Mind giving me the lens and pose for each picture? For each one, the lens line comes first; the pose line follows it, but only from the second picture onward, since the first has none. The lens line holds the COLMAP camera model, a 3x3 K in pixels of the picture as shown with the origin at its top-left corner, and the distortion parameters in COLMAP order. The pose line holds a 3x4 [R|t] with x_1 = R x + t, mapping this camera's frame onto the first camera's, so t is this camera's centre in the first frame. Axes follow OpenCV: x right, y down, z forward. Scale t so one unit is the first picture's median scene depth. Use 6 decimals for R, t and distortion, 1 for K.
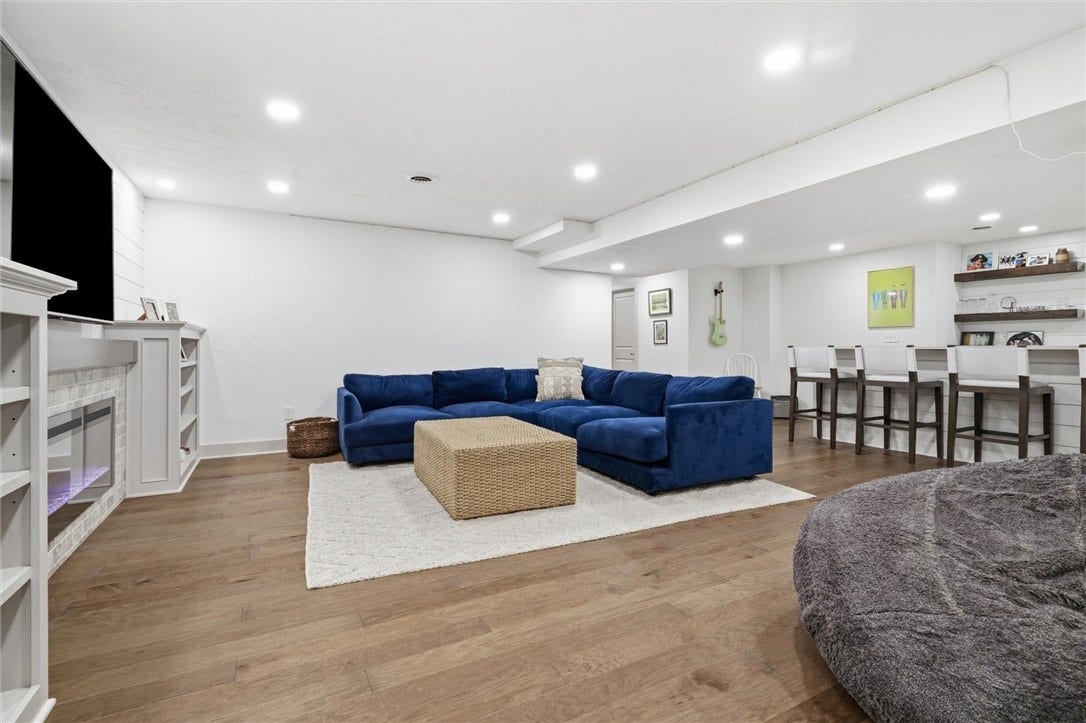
lens RADIAL K [[506.7, 0, 545.7], [0, 506.7, 347.9], [0, 0, 1]] dist [-0.000852, -0.000013]
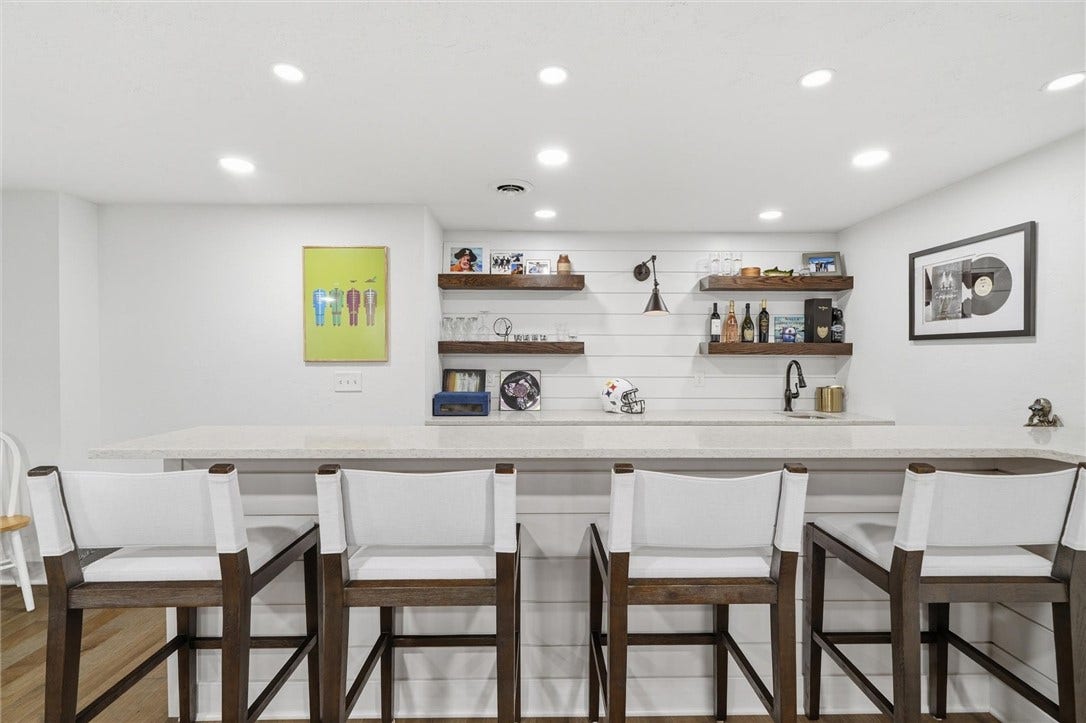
lens RADIAL K [[489.2, 0, 543.0], [0, 489.2, 361.5], [0, 0, 1]] dist [0.001684, 0.000750]
pose [[0.467986, -0.010670, 0.883671, 0.363432], [-0.000959, 0.999920, 0.012581, -0.050654], [-0.883735, -0.006735, 0.467939, 0.639535]]
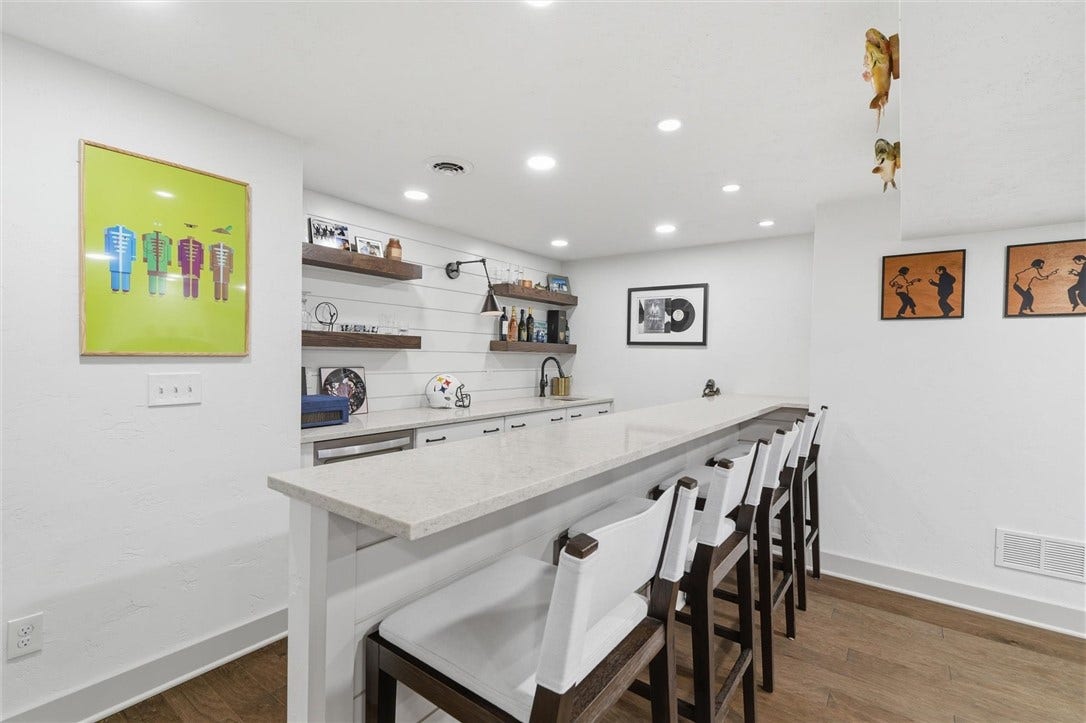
lens RADIAL K [[489.2, 0, 543.0], [0, 489.2, 361.5], [0, 0, 1]] dist [0.001684, 0.000750]
pose [[-0.421523, -0.023710, 0.906508, 0.340056], [-0.019603, 0.999663, 0.017032, -0.050441], [-0.906606, -0.010591, -0.421846, 0.989261]]
